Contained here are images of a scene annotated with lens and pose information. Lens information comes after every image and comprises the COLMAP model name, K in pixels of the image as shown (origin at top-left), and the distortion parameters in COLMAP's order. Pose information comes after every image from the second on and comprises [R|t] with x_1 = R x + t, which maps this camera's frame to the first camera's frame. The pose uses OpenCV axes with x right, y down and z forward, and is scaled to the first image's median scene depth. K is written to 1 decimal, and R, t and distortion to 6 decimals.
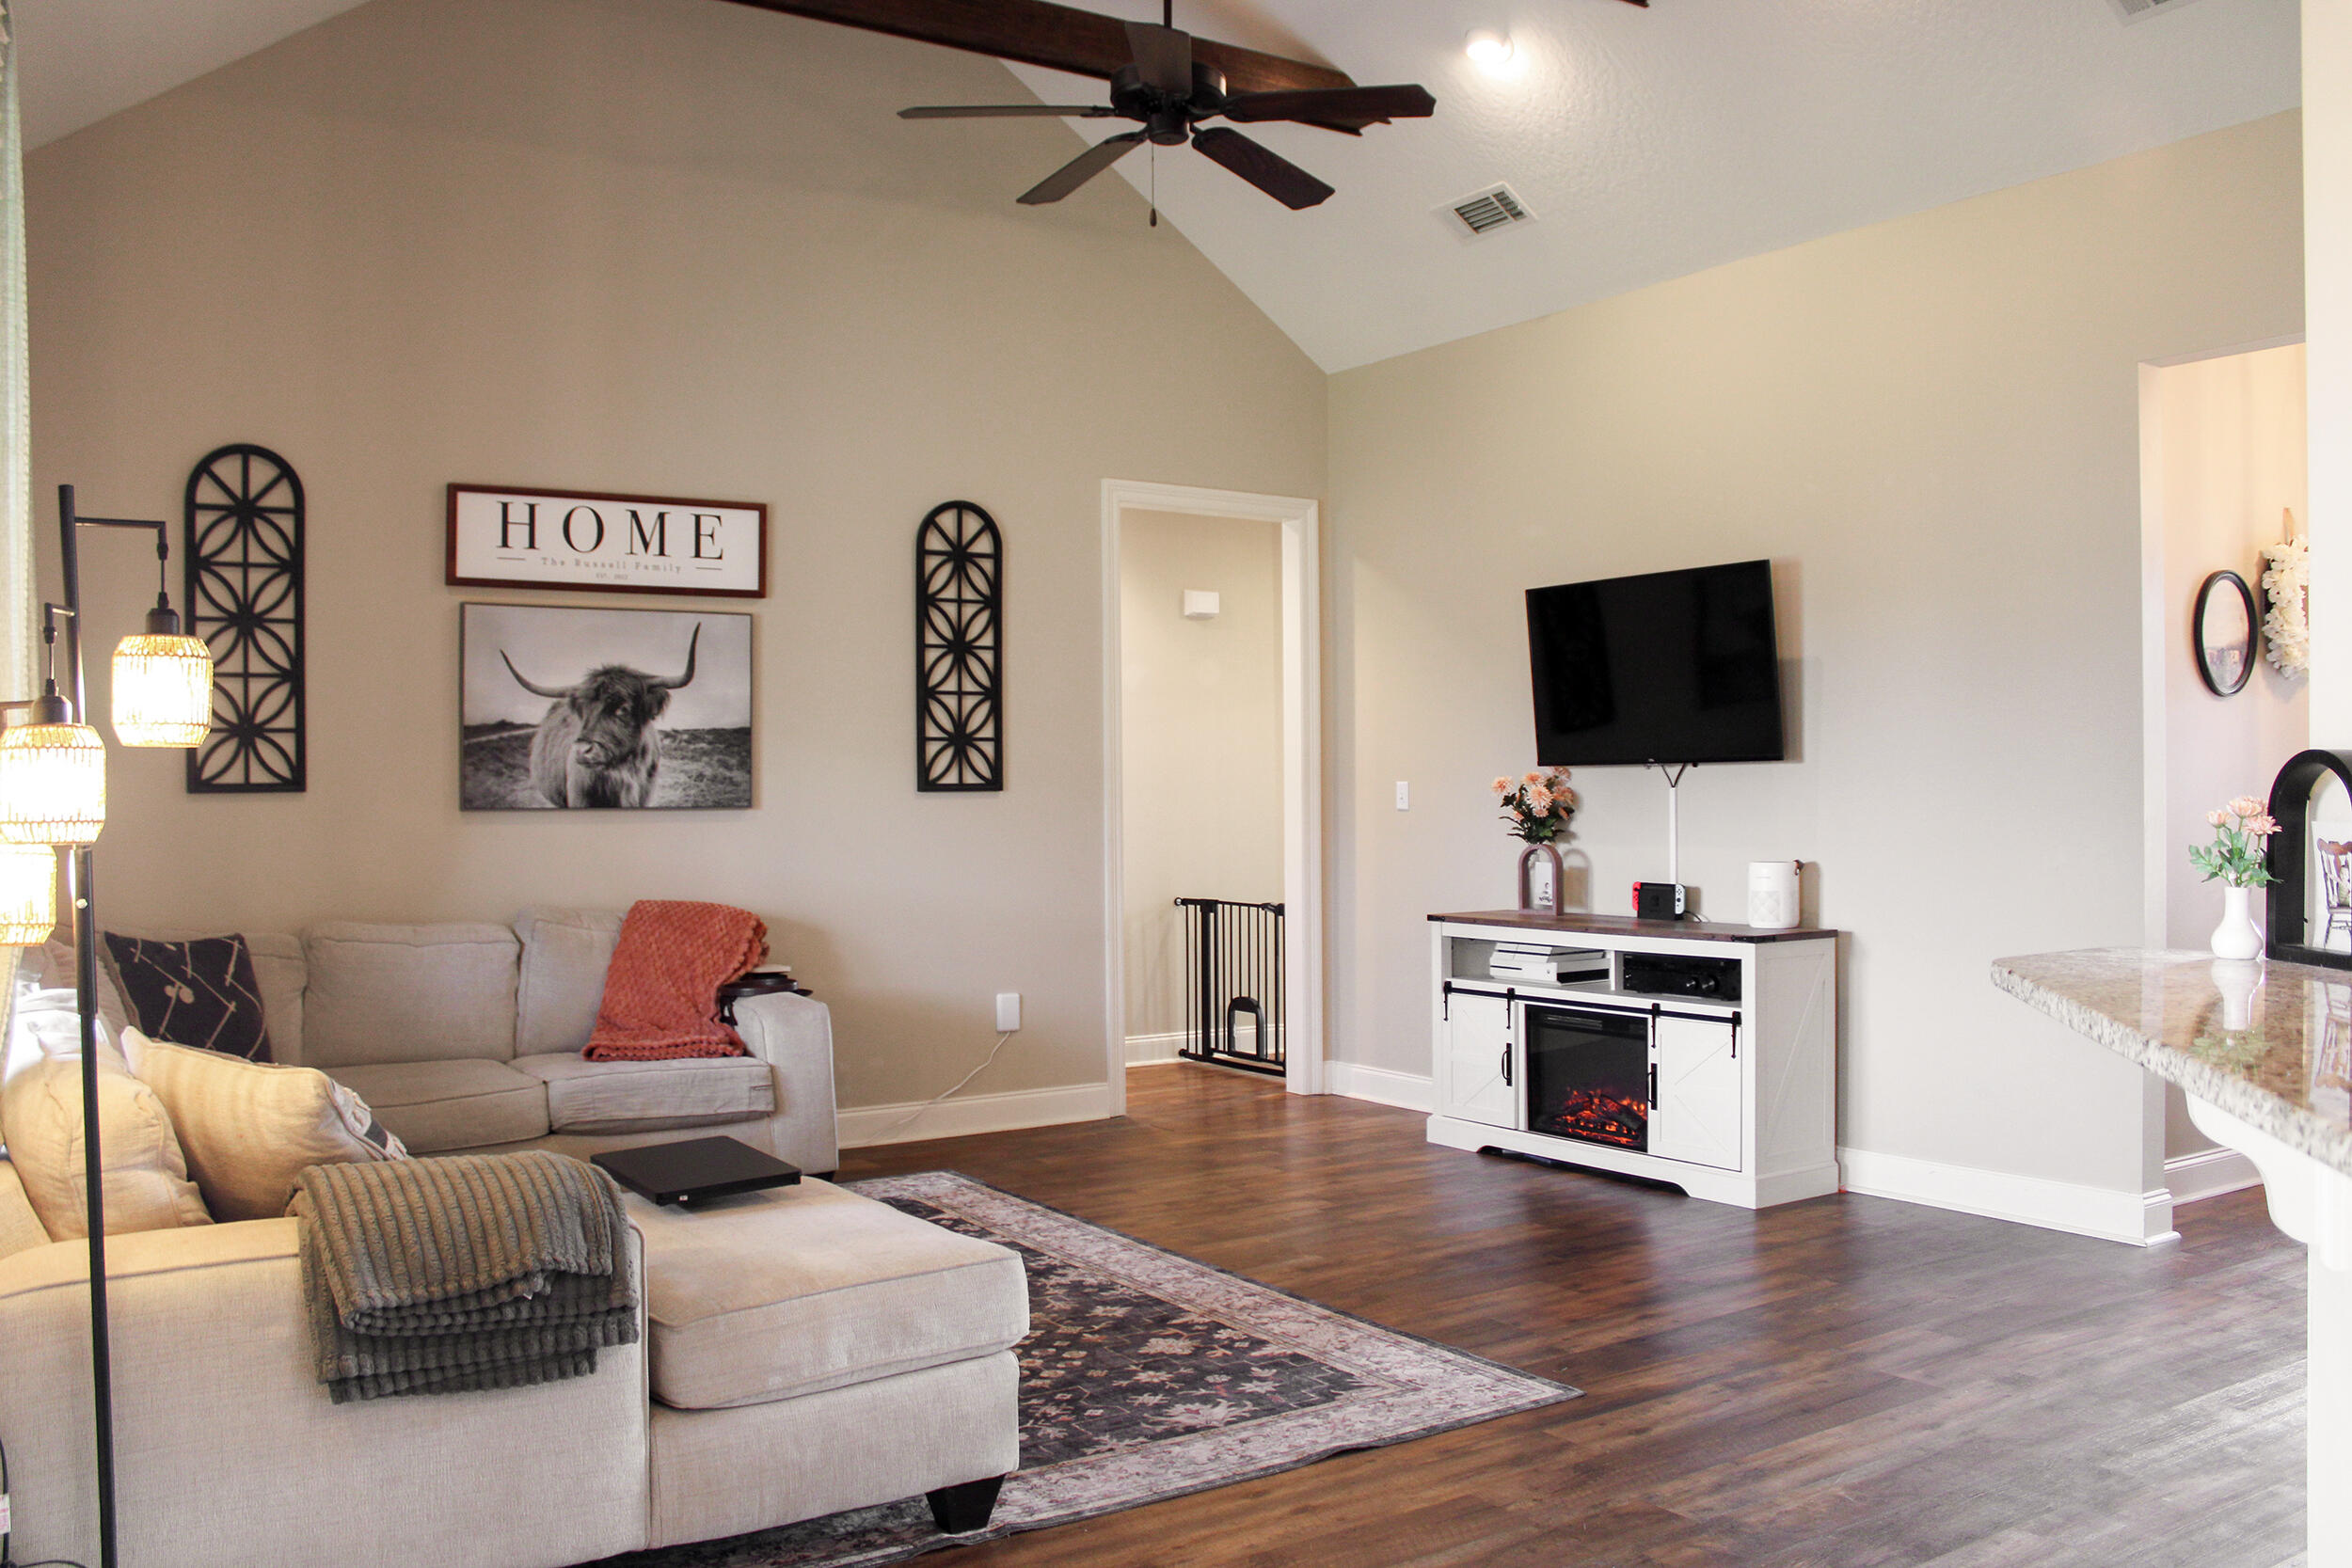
lens RADIAL K [[1970.0, 0, 1153.4], [0, 1970.0, 790.6], [0, 0, 1]] dist [-0.159013, 0.142380]
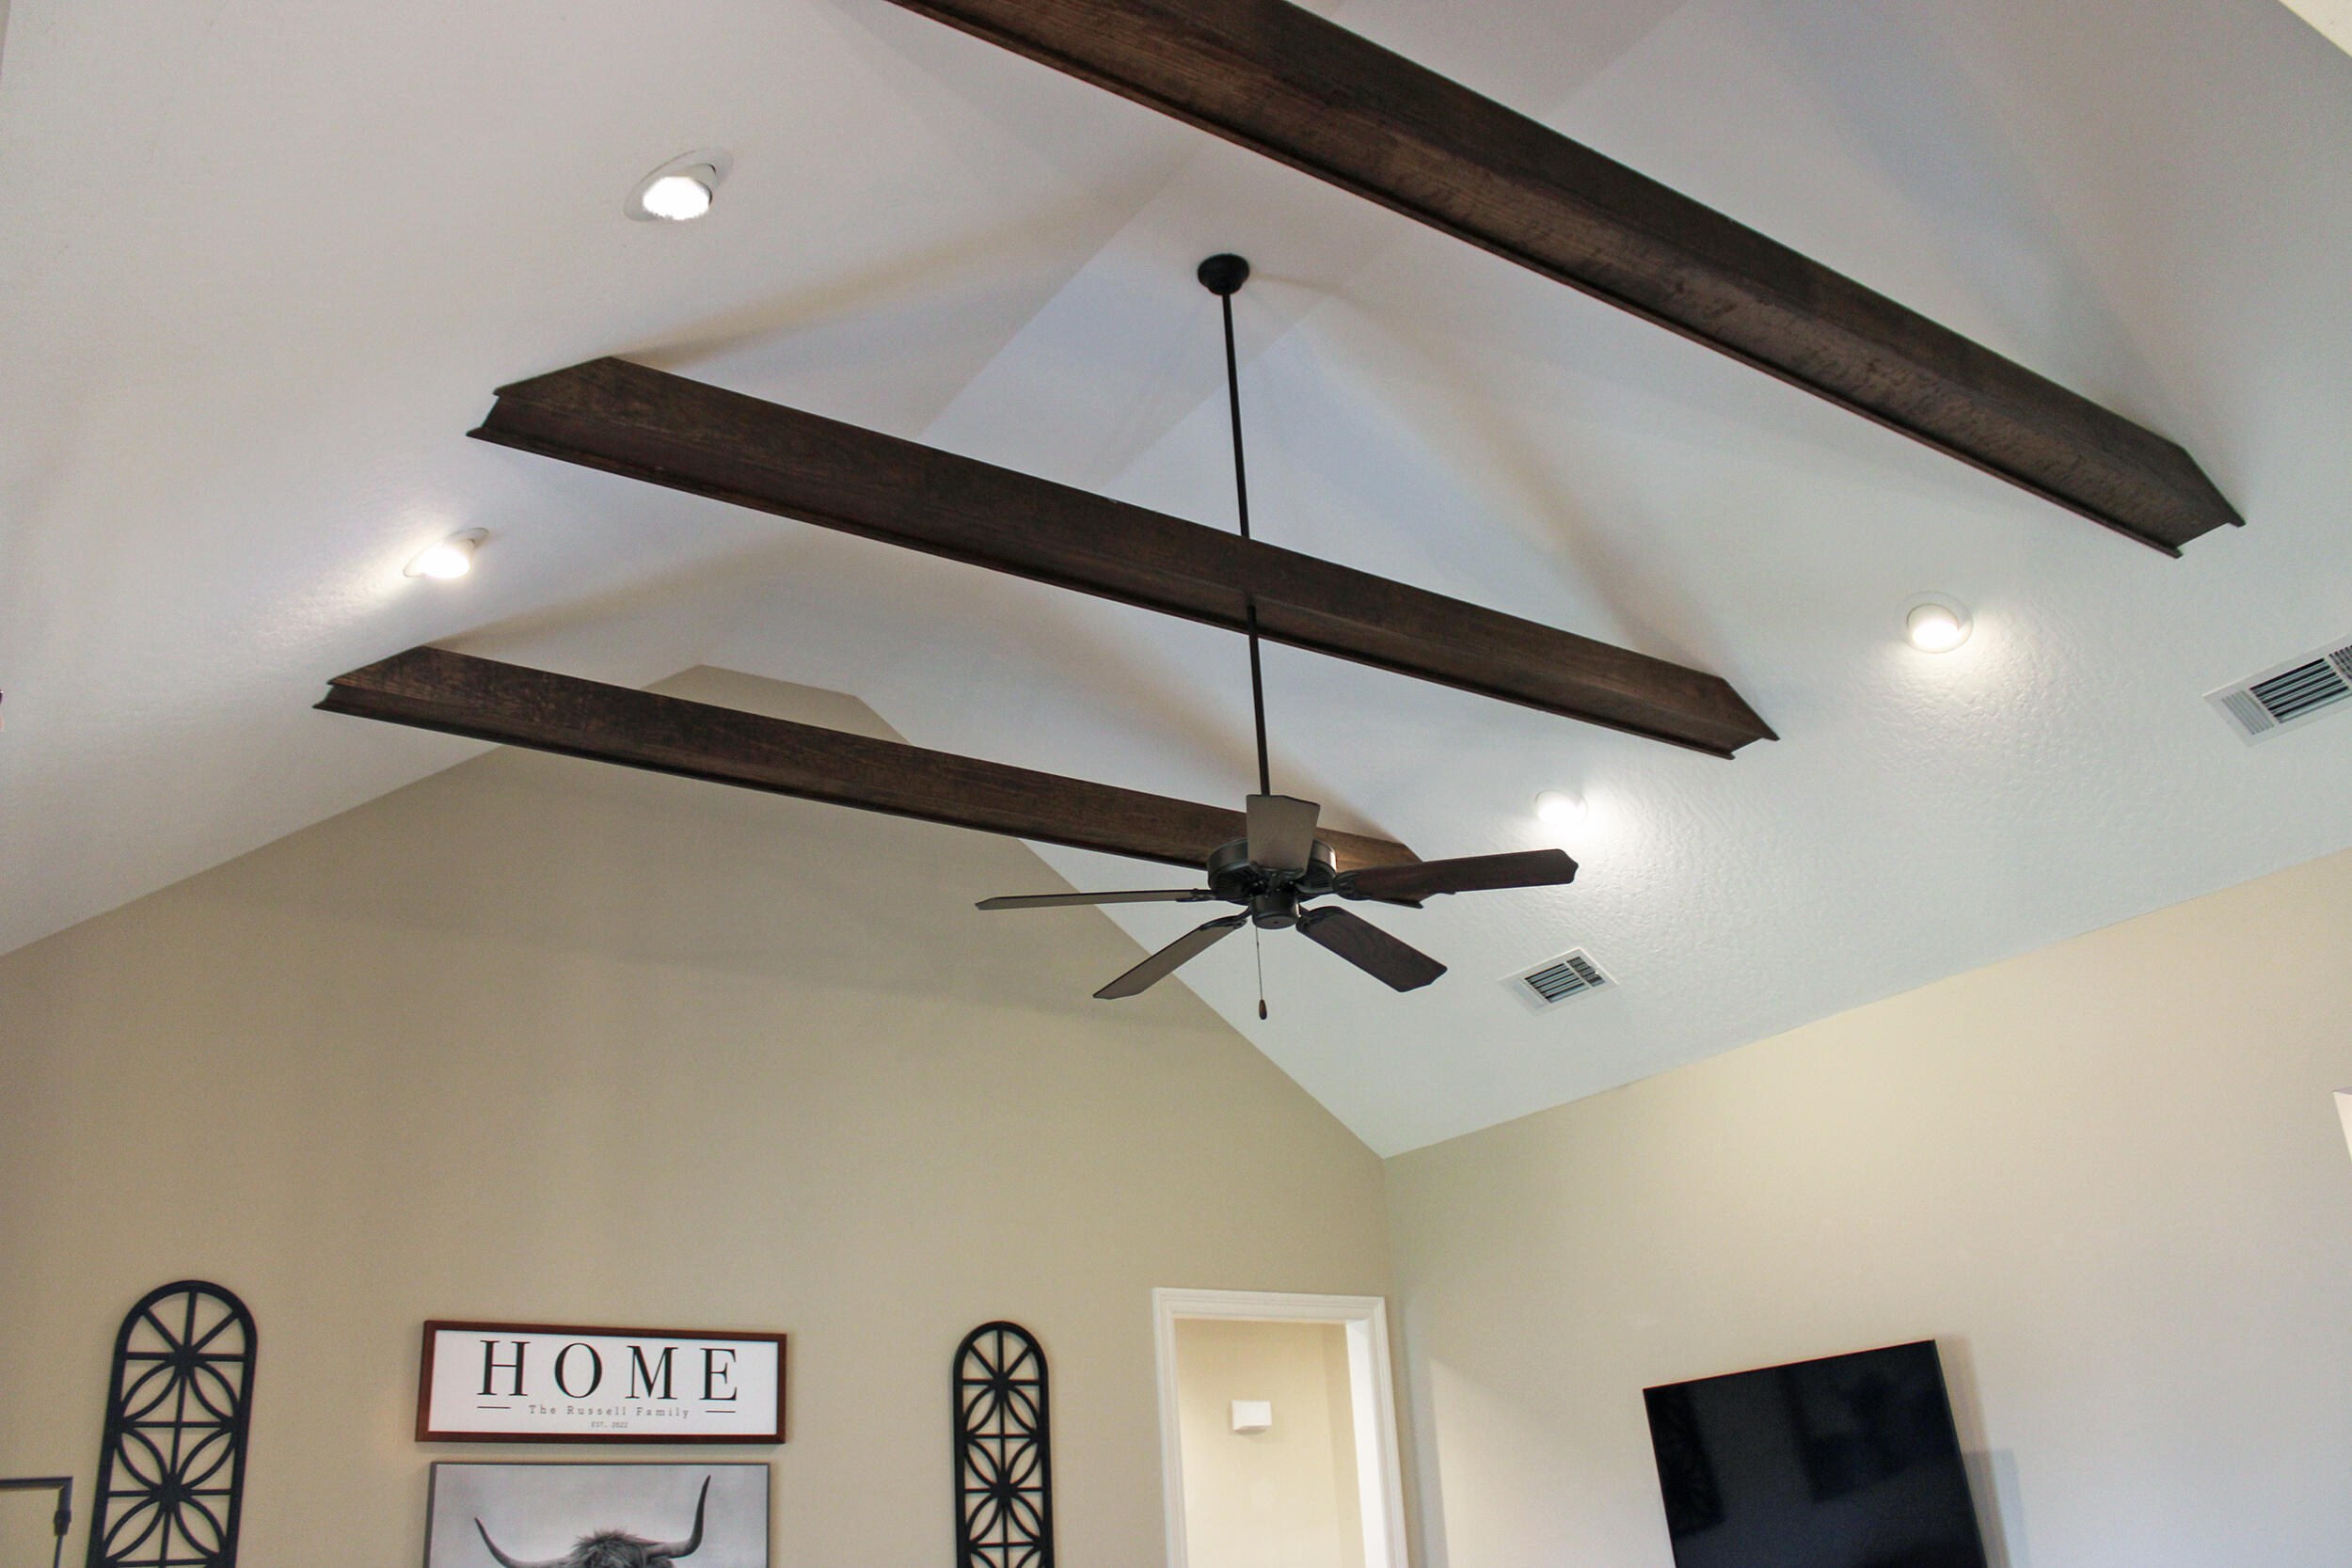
lens RADIAL K [[1970.0, 0, 1168.6], [0, 1970.0, 787.5], [0, 0, 1]] dist [-0.159013, 0.142380]
pose [[0.998622, -0.037576, 0.036639, -0.061793], [0.048694, 0.923799, -0.379768, -0.043725], [-0.019577, 0.381029, 0.924356, 0.118413]]
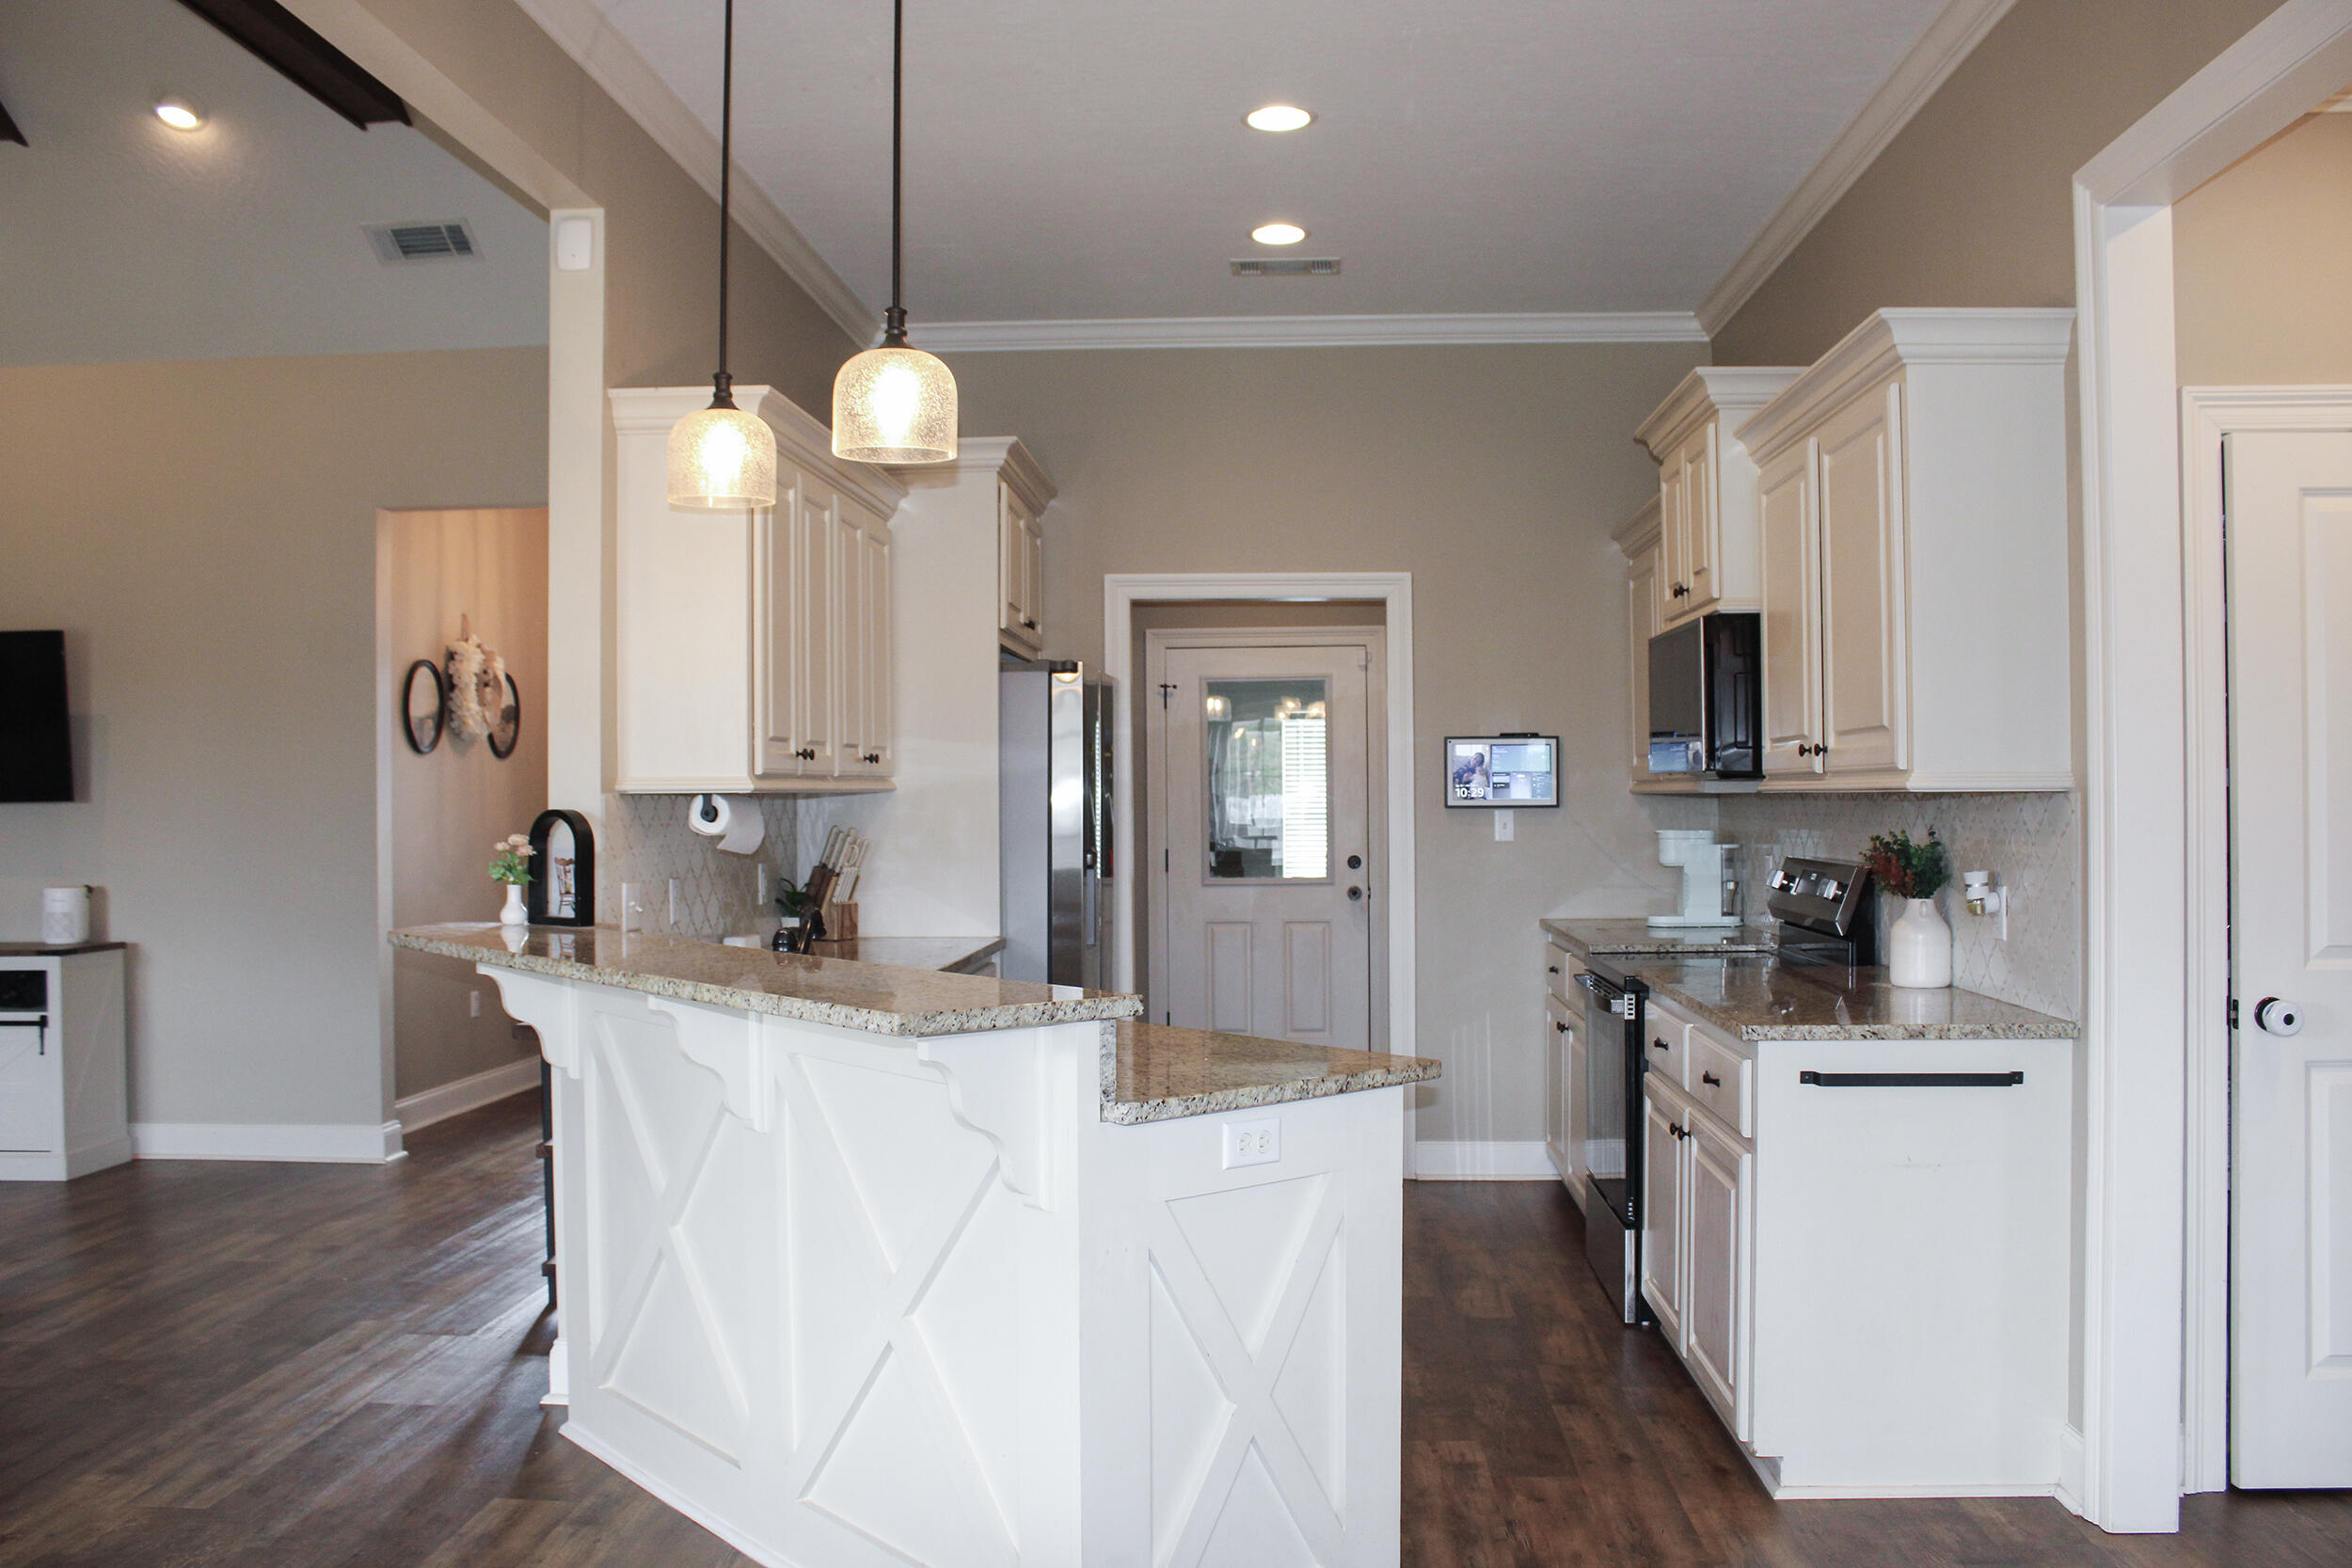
lens RADIAL K [[1970.0, 0, 1175.4], [0, 1970.0, 803.5], [0, 0, 1]] dist [-0.159013, 0.142380]
pose [[0.600275, 0.000013, 0.799794, -0.224542], [0.005352, 0.999978, -0.004033, -0.006971], [-0.799776, 0.006702, 0.600261, -0.261706]]
